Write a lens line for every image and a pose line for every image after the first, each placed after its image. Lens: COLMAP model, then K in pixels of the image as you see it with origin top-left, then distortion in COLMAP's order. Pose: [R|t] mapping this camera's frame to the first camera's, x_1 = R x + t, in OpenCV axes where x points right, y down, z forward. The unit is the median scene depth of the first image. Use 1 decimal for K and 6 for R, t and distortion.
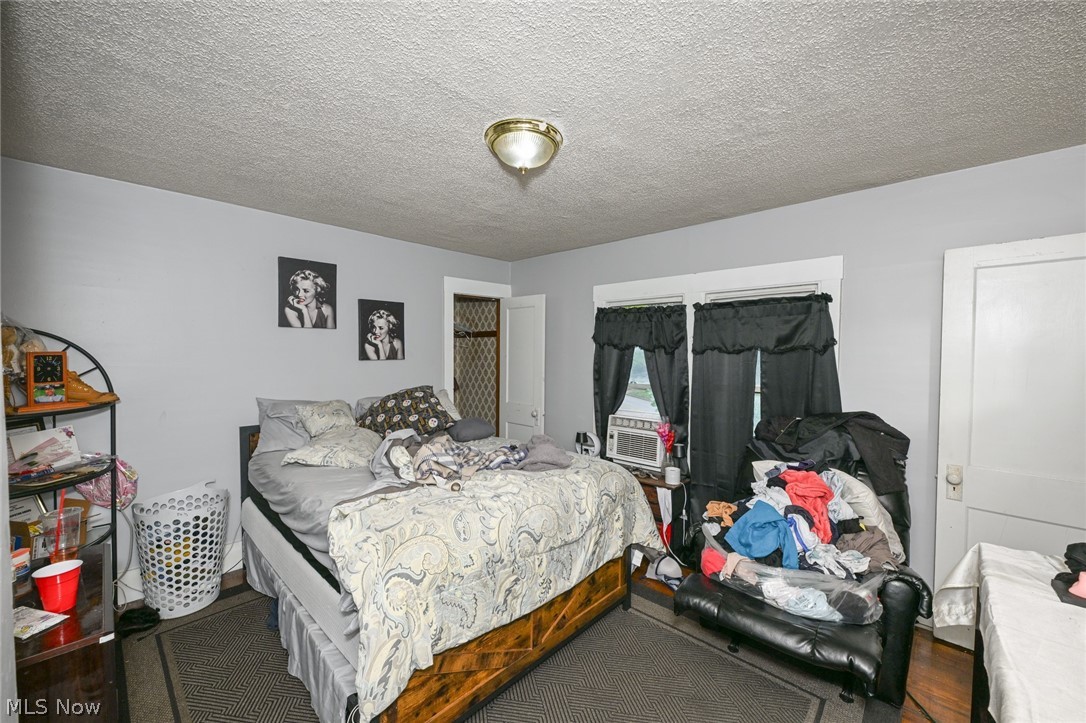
lens RADIAL K [[430.5, 0, 543.8], [0, 430.5, 363.5], [0, 0, 1]] dist [-0.002176, -0.000126]
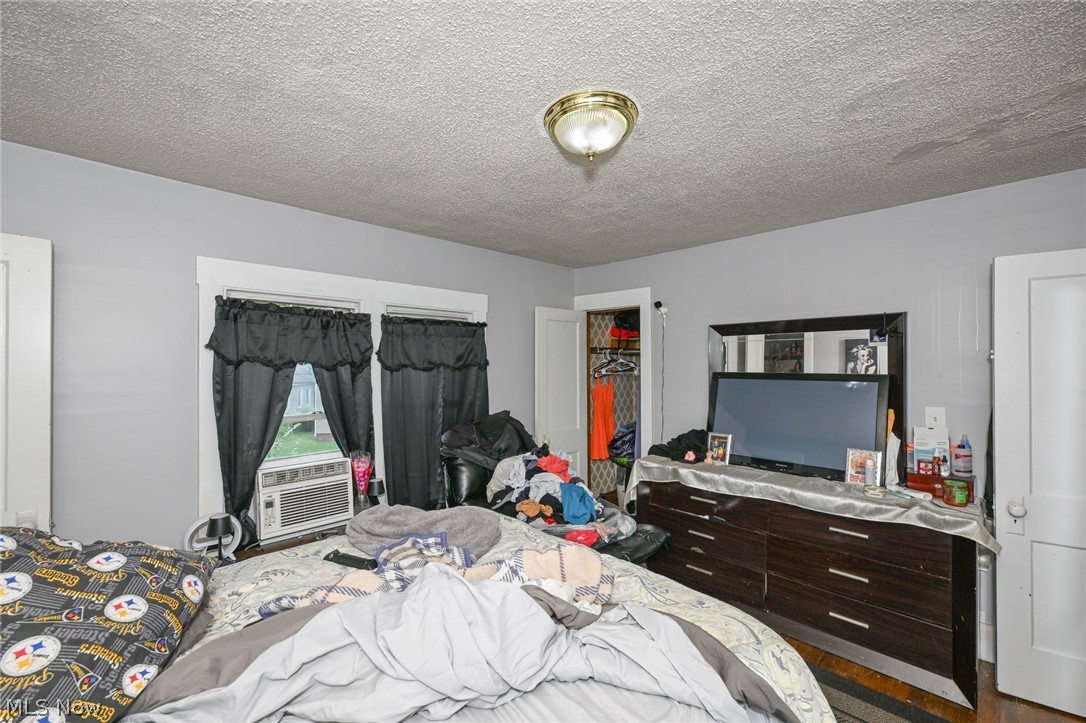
lens RADIAL K [[430.5, 0, 543.8], [0, 430.5, 363.5], [0, 0, 1]] dist [-0.002176, -0.000126]
pose [[0.037752, -0.008822, 0.999248, -0.557983], [0.016595, 0.999829, 0.008201, -0.043264], [-0.999149, 0.016273, 0.037892, 0.685084]]
